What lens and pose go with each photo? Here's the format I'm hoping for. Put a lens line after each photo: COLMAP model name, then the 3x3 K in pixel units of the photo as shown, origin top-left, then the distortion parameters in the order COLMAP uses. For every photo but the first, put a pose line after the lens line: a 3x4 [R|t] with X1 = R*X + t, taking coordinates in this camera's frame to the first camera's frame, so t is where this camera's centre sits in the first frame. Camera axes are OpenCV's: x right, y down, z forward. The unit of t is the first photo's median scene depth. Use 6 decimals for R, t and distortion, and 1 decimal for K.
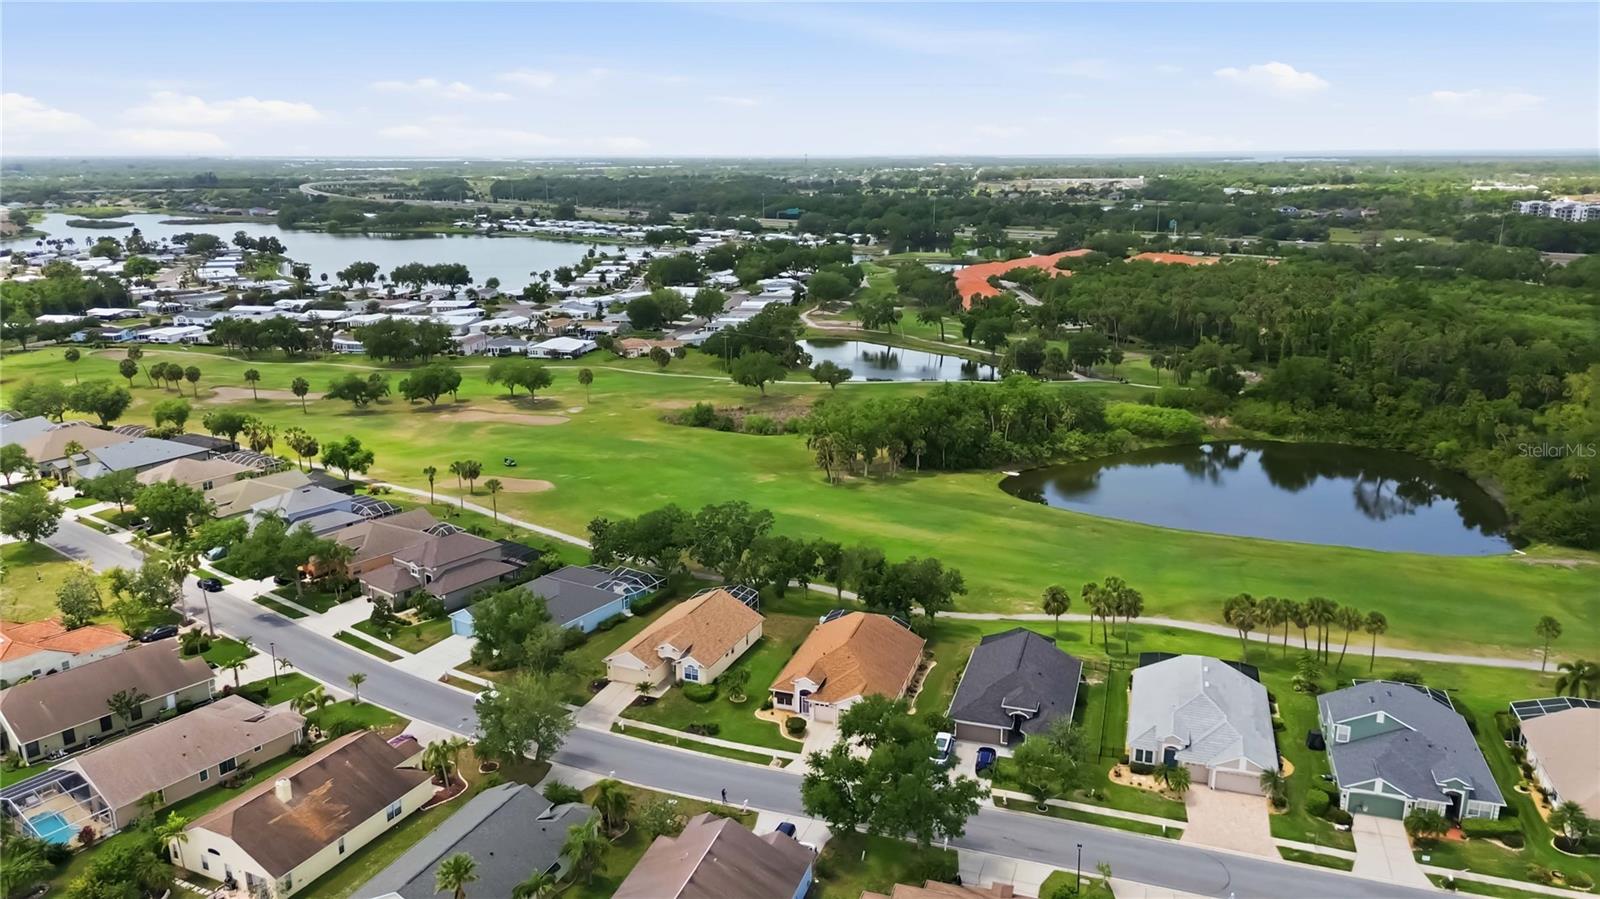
lens RADIAL K [[1135.8, 0, 788.9], [0, 1135.8, 421.0], [0, 0, 1]] dist [0.062197, -0.059750]
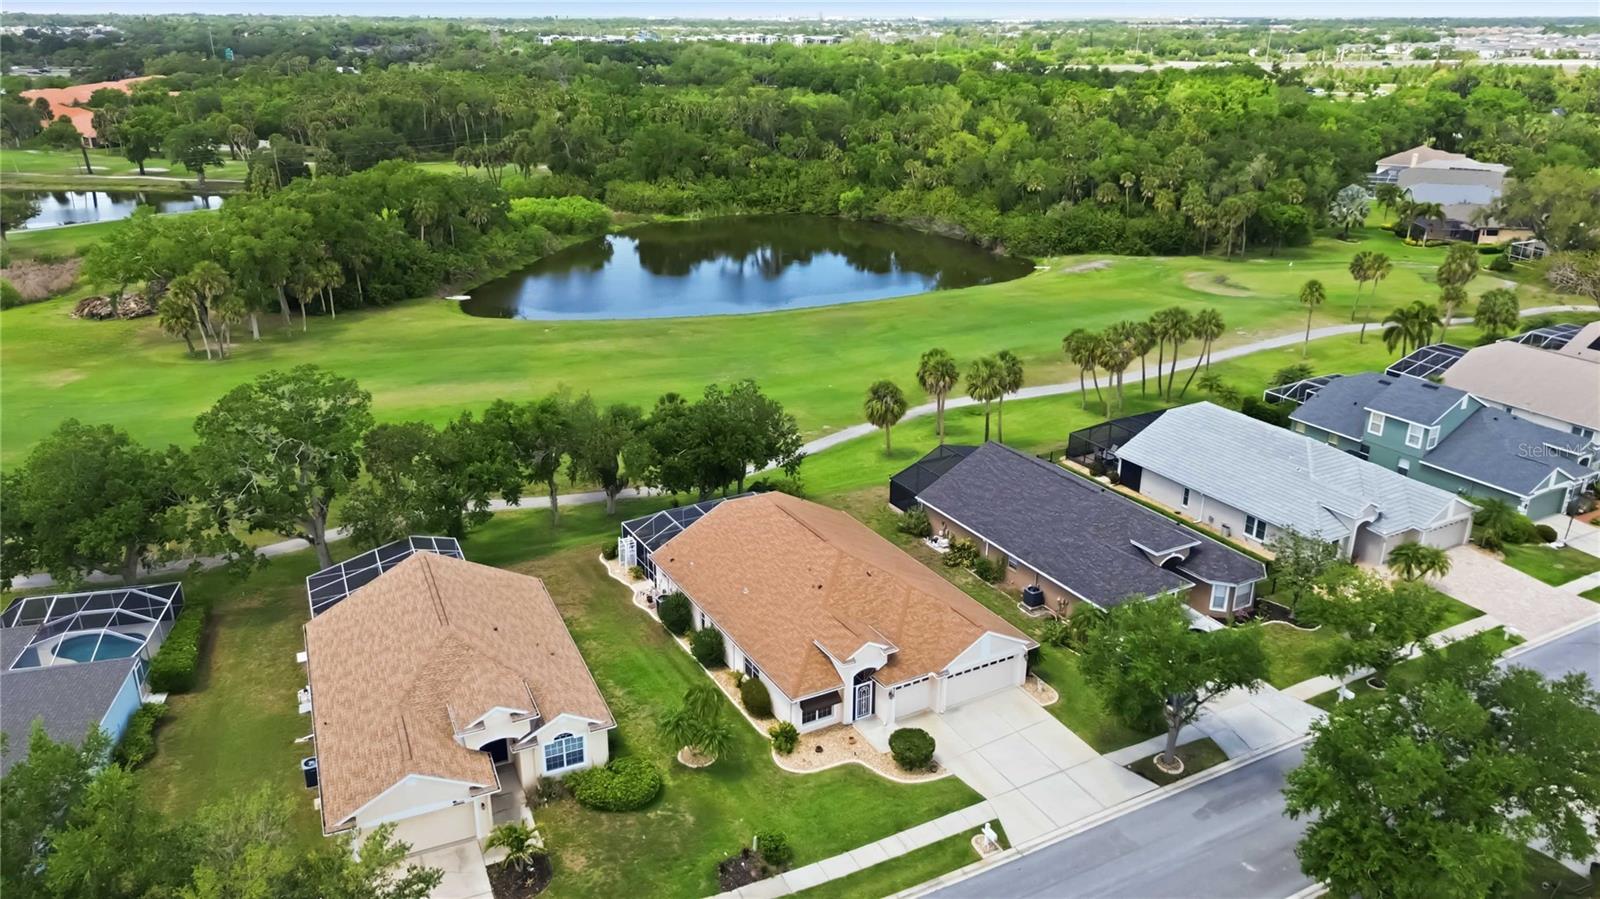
lens RADIAL K [[1135.8, 0, 790.8], [0, 1135.8, 453.1], [0, 0, 1]] dist [0.062197, -0.059750]
pose [[0.675465, -0.255188, 0.691828, -0.230452], [0.161264, 0.966620, 0.199098, 0.045444], [-0.719542, -0.022917, 0.694071, 0.552384]]
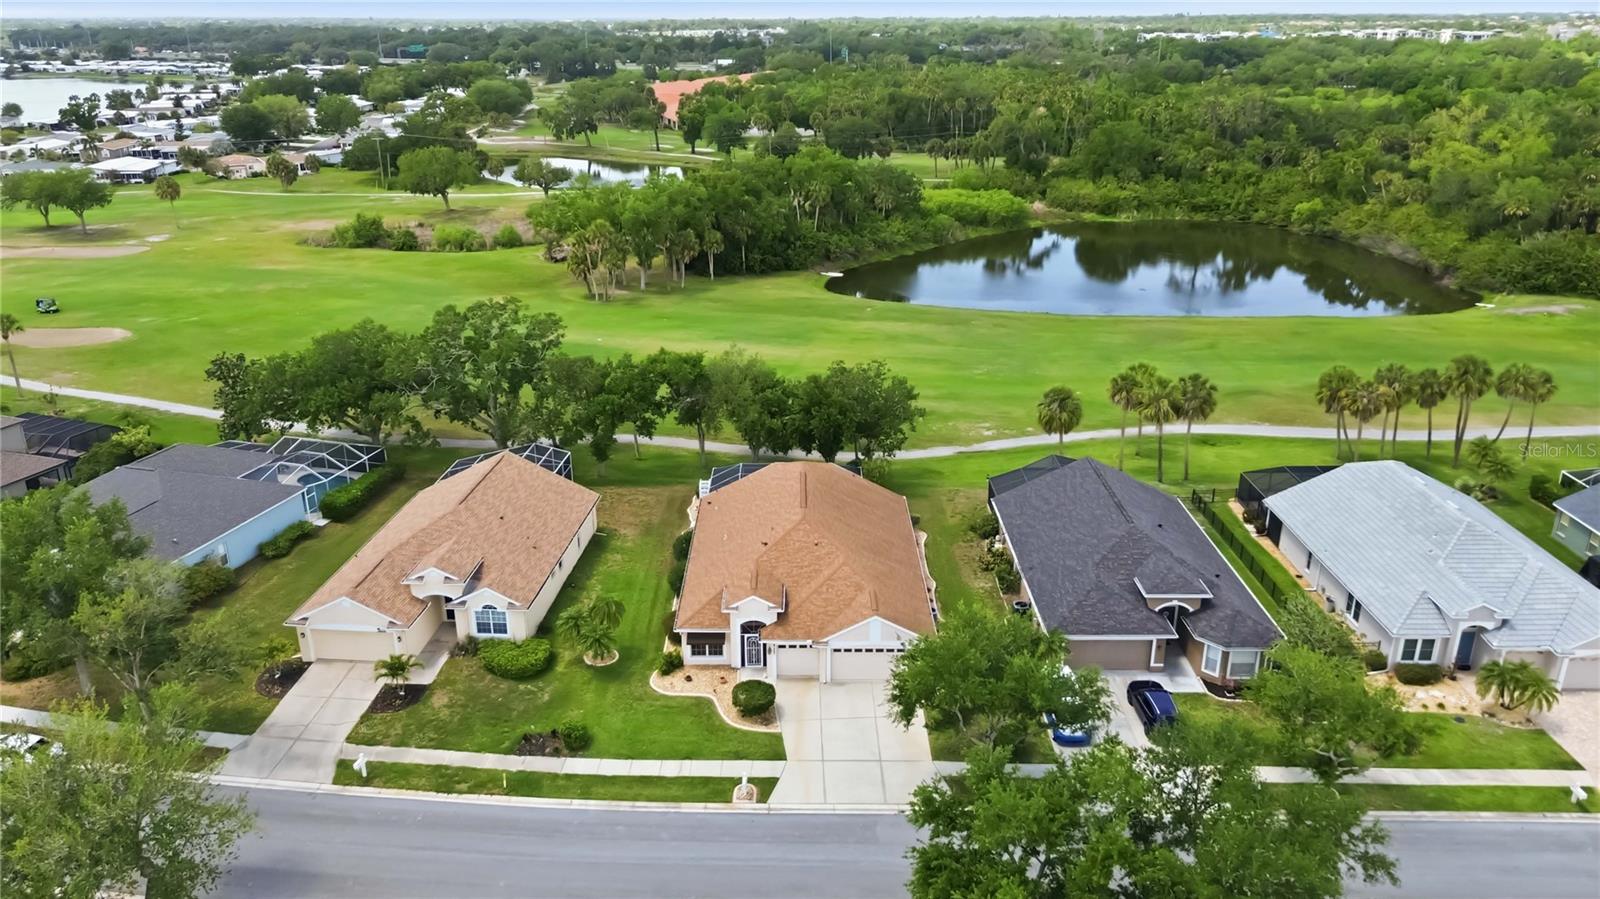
lens RADIAL K [[1135.8, 0, 790.9], [0, 1135.8, 445.9], [0, 0, 1]] dist [0.062197, -0.059750]
pose [[0.950622, -0.107512, 0.291135, -0.080351], [0.069445, 0.987981, 0.138094, 0.074804], [-0.302483, -0.111058, 0.946663, 0.423308]]
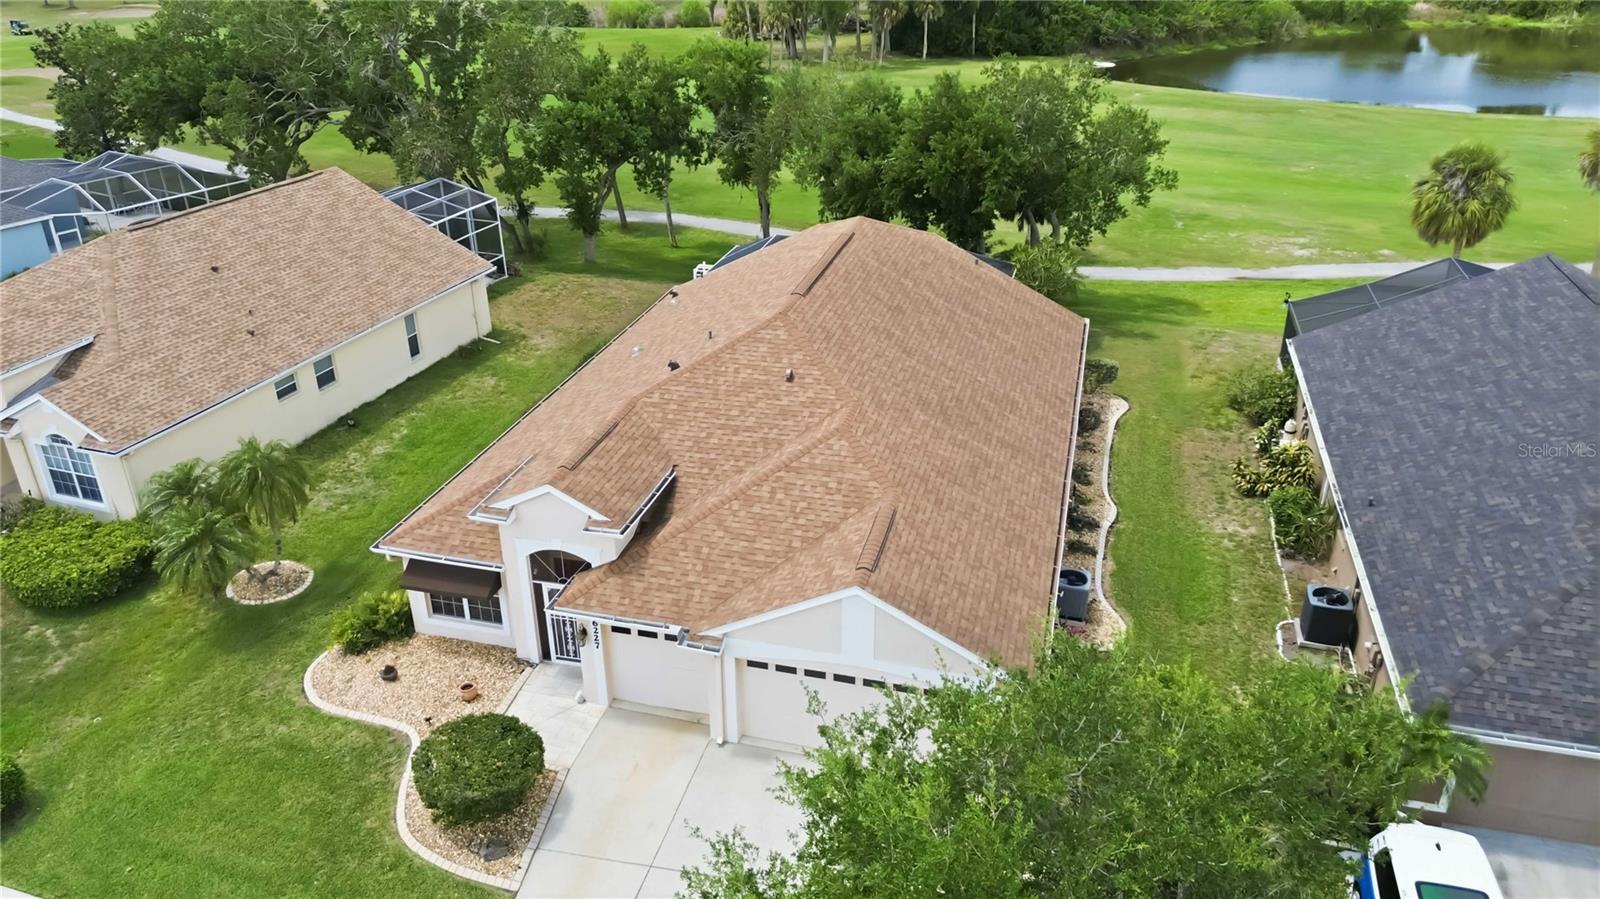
lens RADIAL K [[1135.8, 0, 795.7], [0, 1135.8, 448.6], [0, 0, 1]] dist [0.062197, -0.059750]
pose [[0.998410, -0.024998, 0.050522, 0.034126], [0.012989, 0.974194, 0.225337, 0.139498], [-0.054851, -0.224323, 0.972970, 0.641339]]
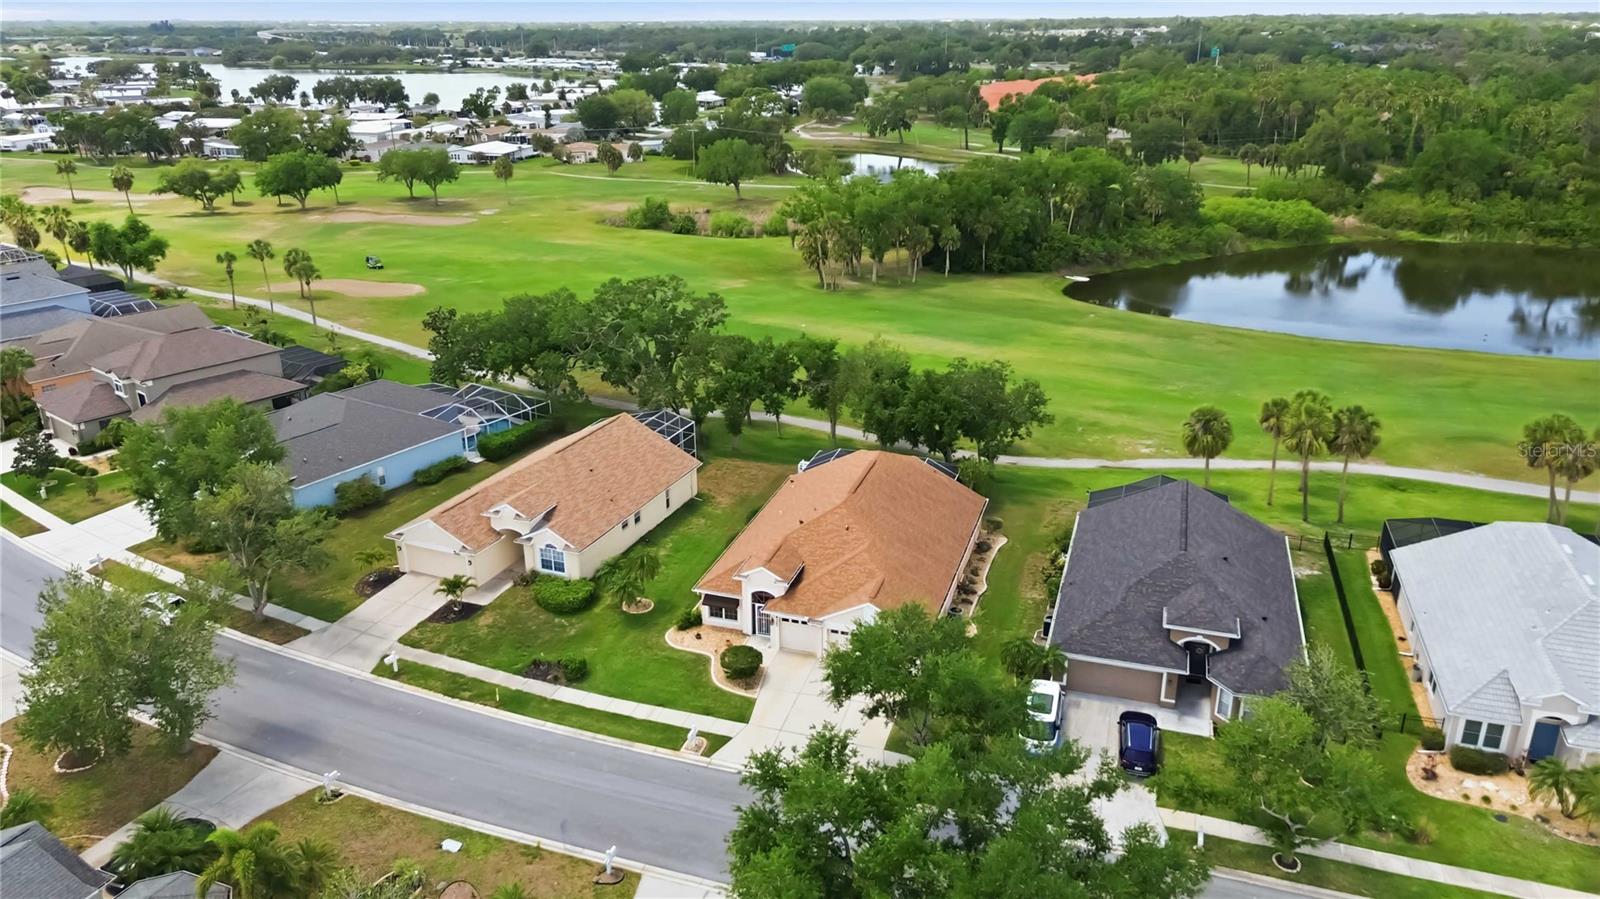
lens RADIAL K [[1135.8, 0, 792.7], [0, 1135.8, 441.8], [0, 0, 1]] dist [0.062197, -0.059750]
pose [[0.999994, -0.000705, 0.003376, 0.020443], [0.000278, 0.992190, 0.124738, 0.083002], [-0.003438, -0.124737, 0.992184, 0.394138]]
